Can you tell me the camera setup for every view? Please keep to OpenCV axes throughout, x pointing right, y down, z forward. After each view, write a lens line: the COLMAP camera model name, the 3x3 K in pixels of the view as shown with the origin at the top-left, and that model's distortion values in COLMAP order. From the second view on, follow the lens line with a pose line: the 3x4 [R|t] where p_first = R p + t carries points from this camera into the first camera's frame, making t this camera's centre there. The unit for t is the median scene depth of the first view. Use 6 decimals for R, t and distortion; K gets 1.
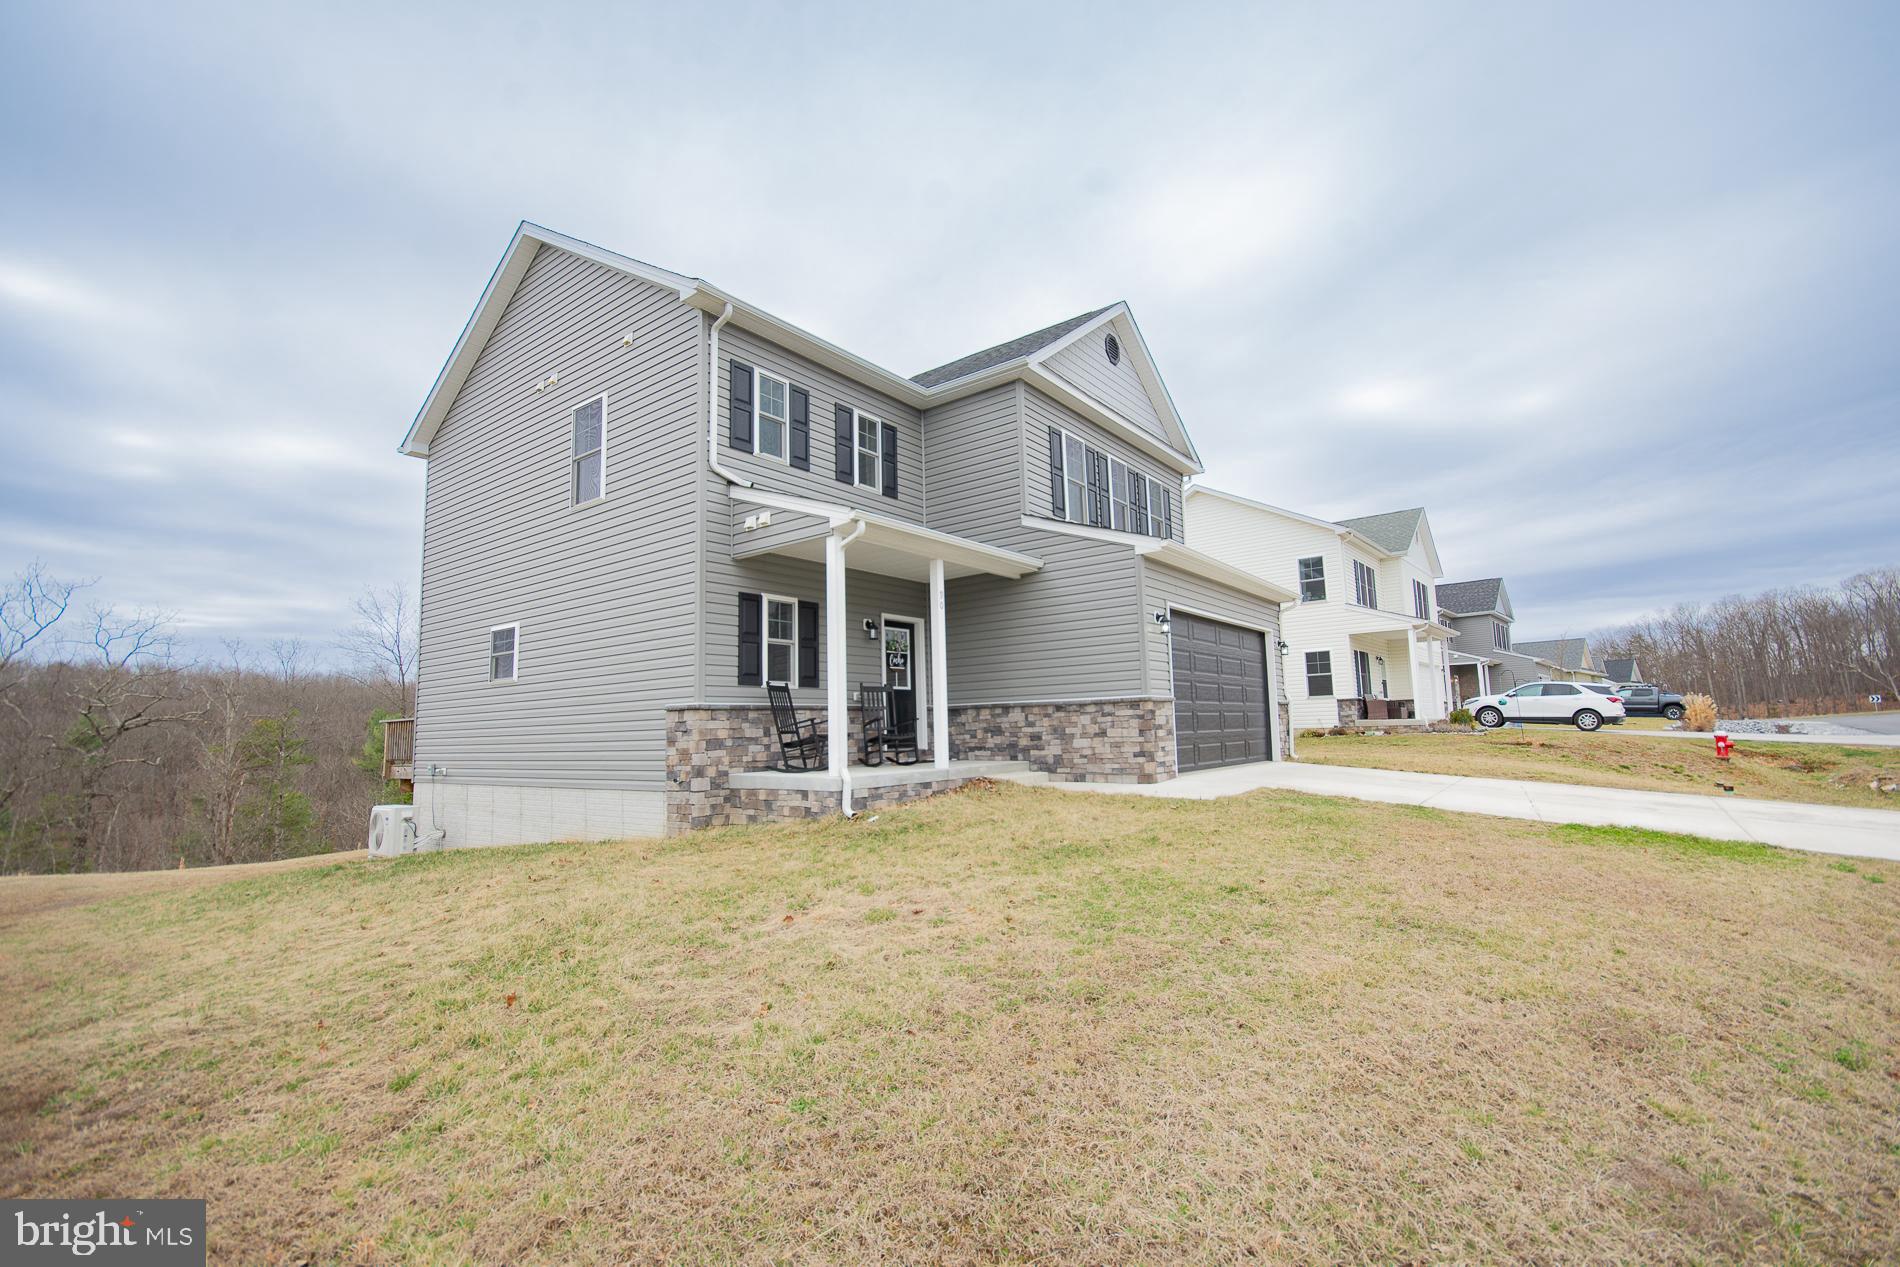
lens RADIAL K [[836.7, 0, 950.0], [0, 836.7, 633.5], [0, 0, 1]] dist [0.009719, -0.013385]
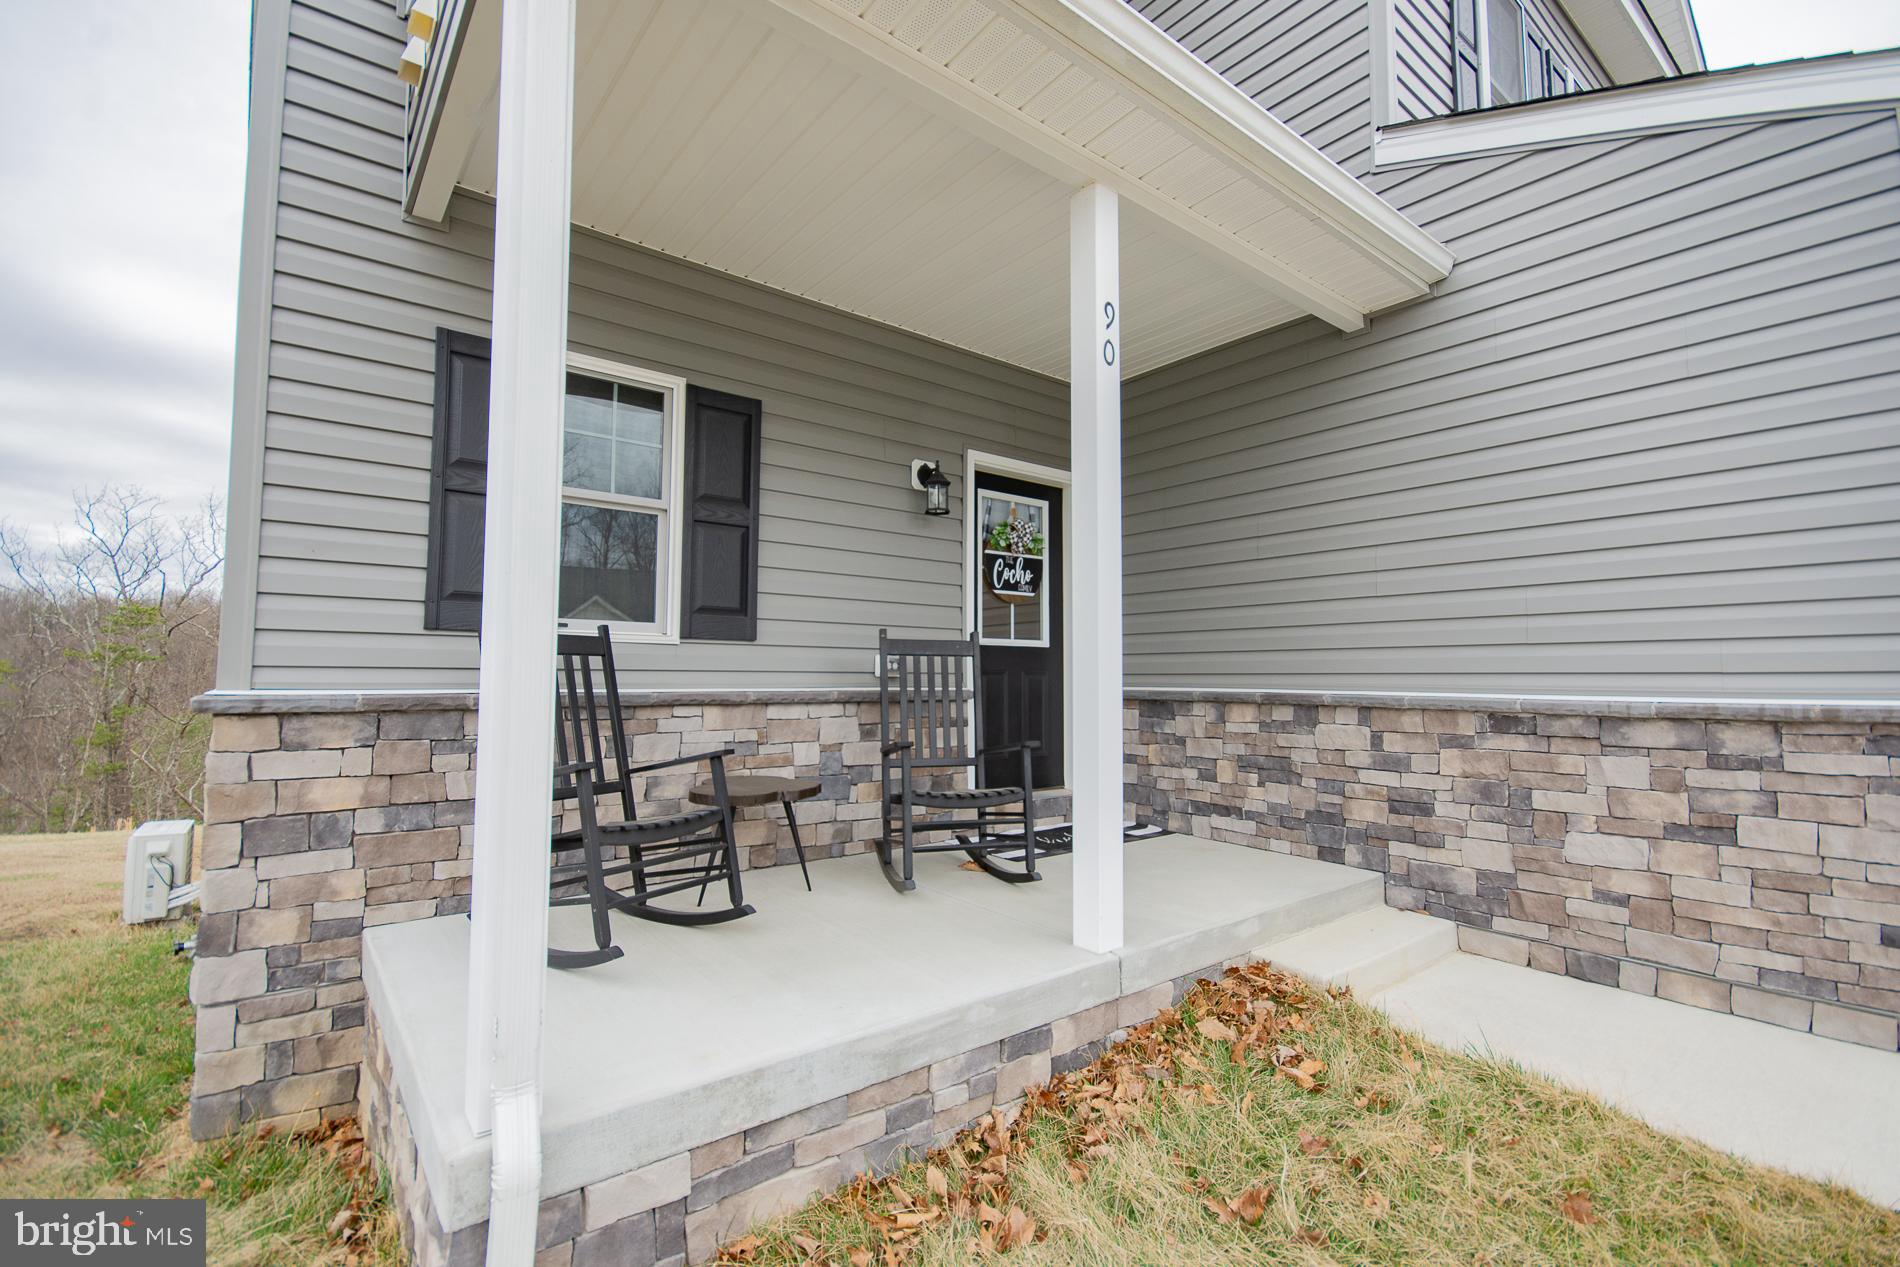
lens RADIAL K [[847.8, 0, 950.0], [0, 847.8, 633.5], [0, 0, 1]] dist [-0.003471, -0.000359]
pose [[0.969706, 0.018417, -0.243581, 0.007756], [-0.002360, 0.997814, 0.066049, 0.036046], [0.244265, -0.063473, 0.967629, 0.641879]]
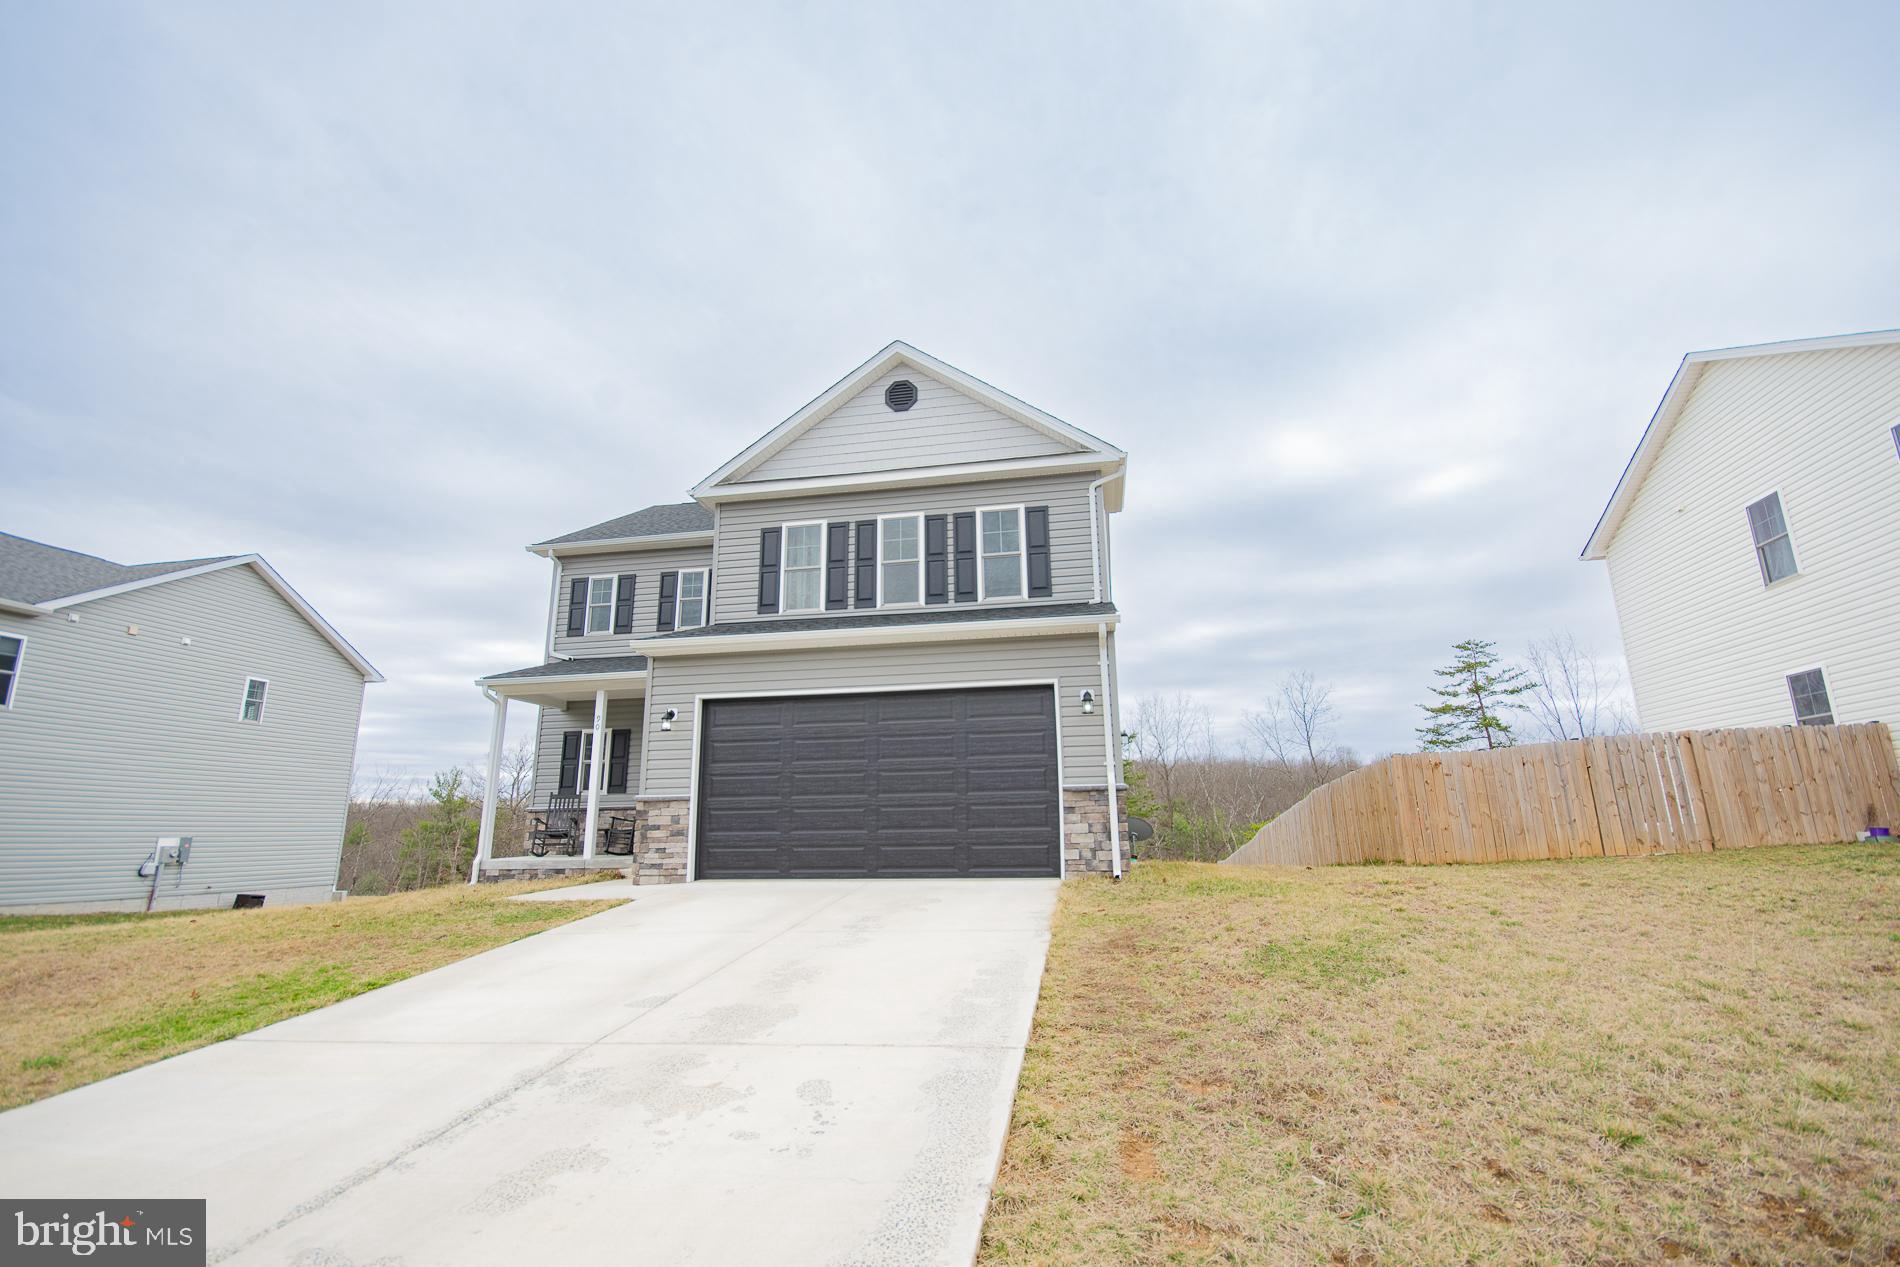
lens RADIAL K [[839.4, 0, 950.0], [0, 839.4, 633.5], [0, 0, 1]] dist [-0.004342, -0.000217]
pose [[0.458960, -0.184084, -0.869177, 1.221095], [0.105707, 0.982665, -0.152302, 0.069112], [0.882146, -0.021977, 0.470463, 0.788712]]
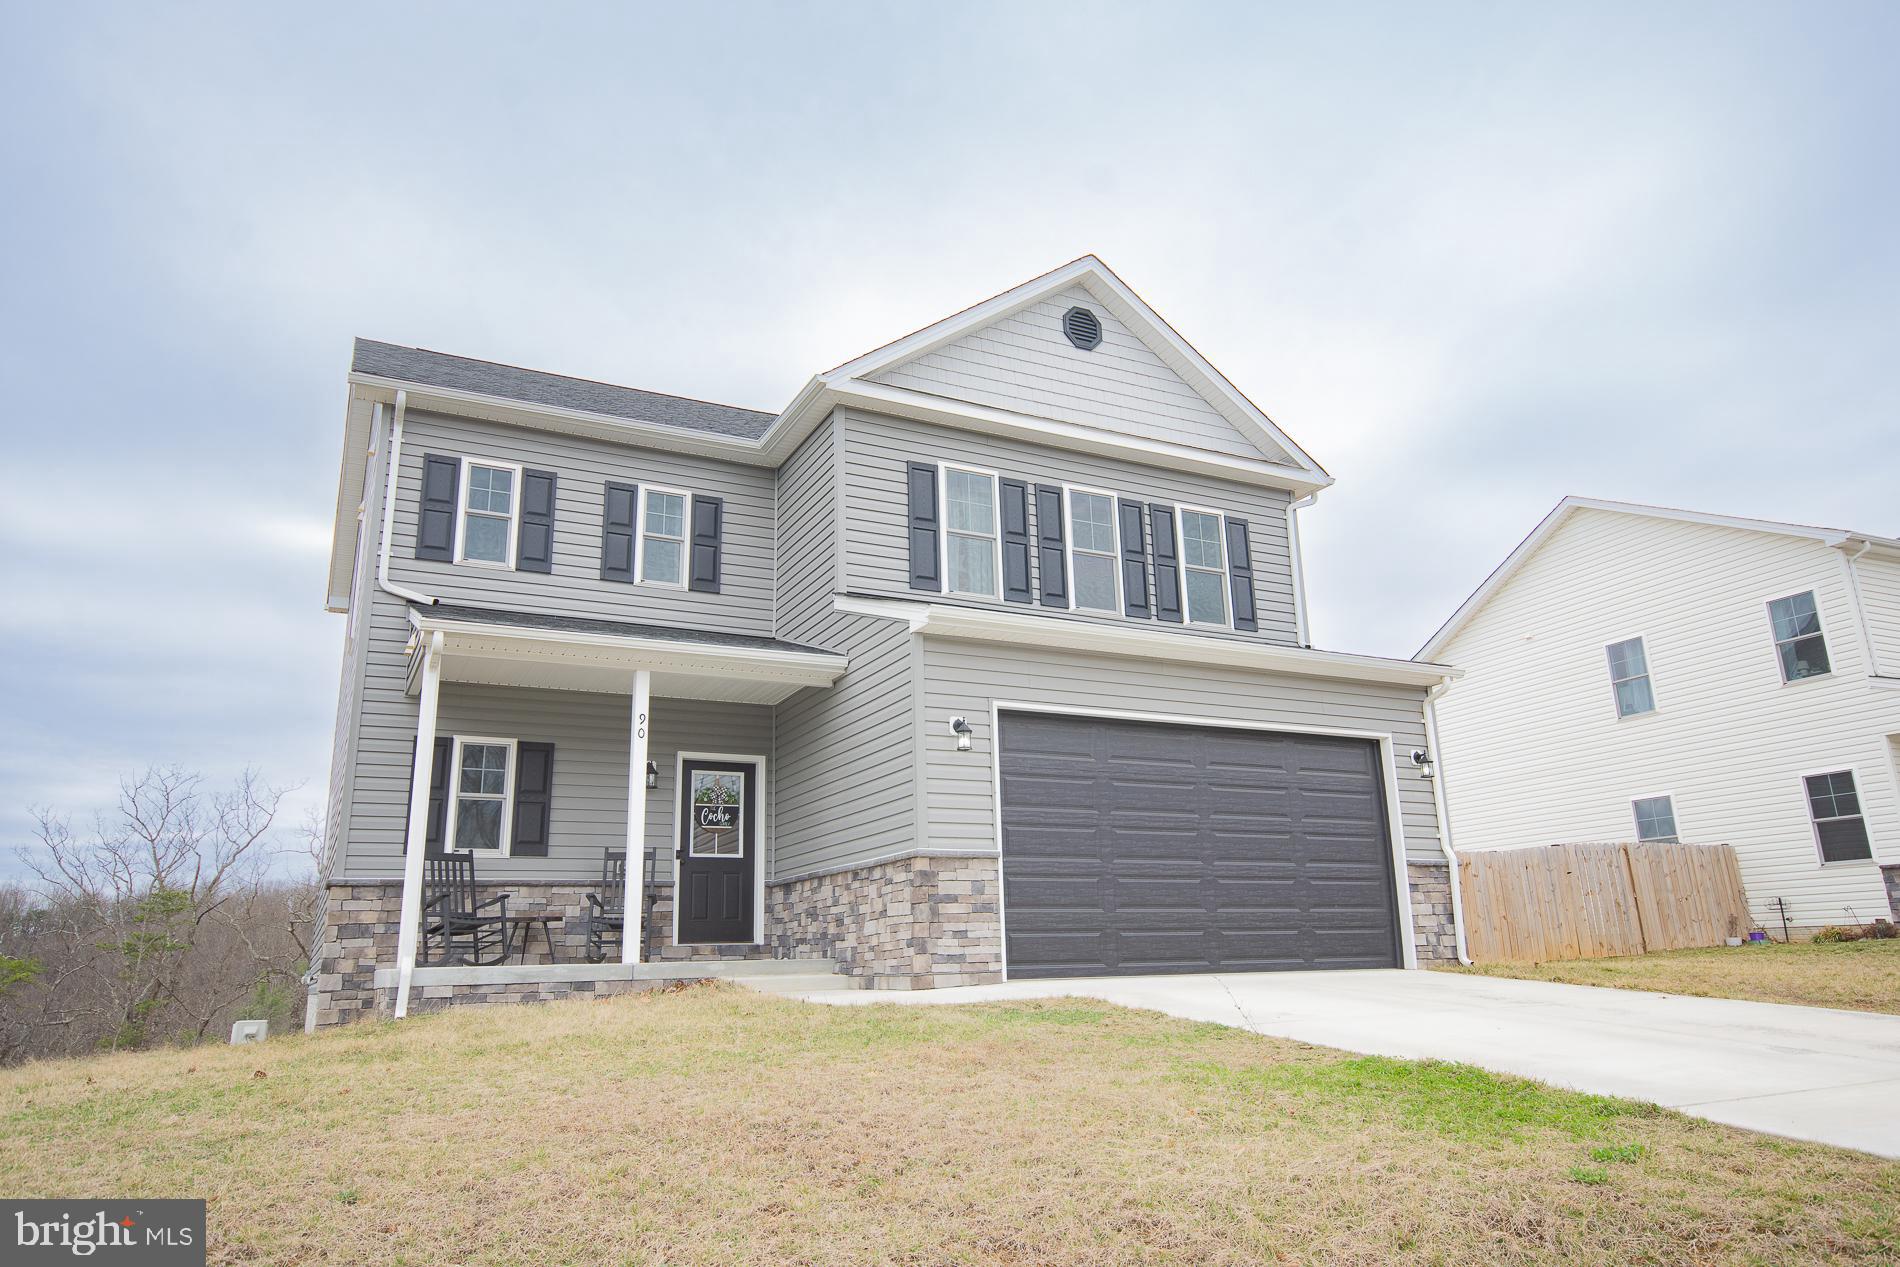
lens RADIAL K [[1258.8, 0, 950.0], [0, 1258.8, 633.5], [0, 0, 1]] dist [0.016459, 0.000785]
pose [[0.902792, -0.110270, -0.415701, 0.622744], [0.052694, 0.987650, -0.147550, 0.050517], [0.426838, 0.111302, 0.897453, 0.114185]]
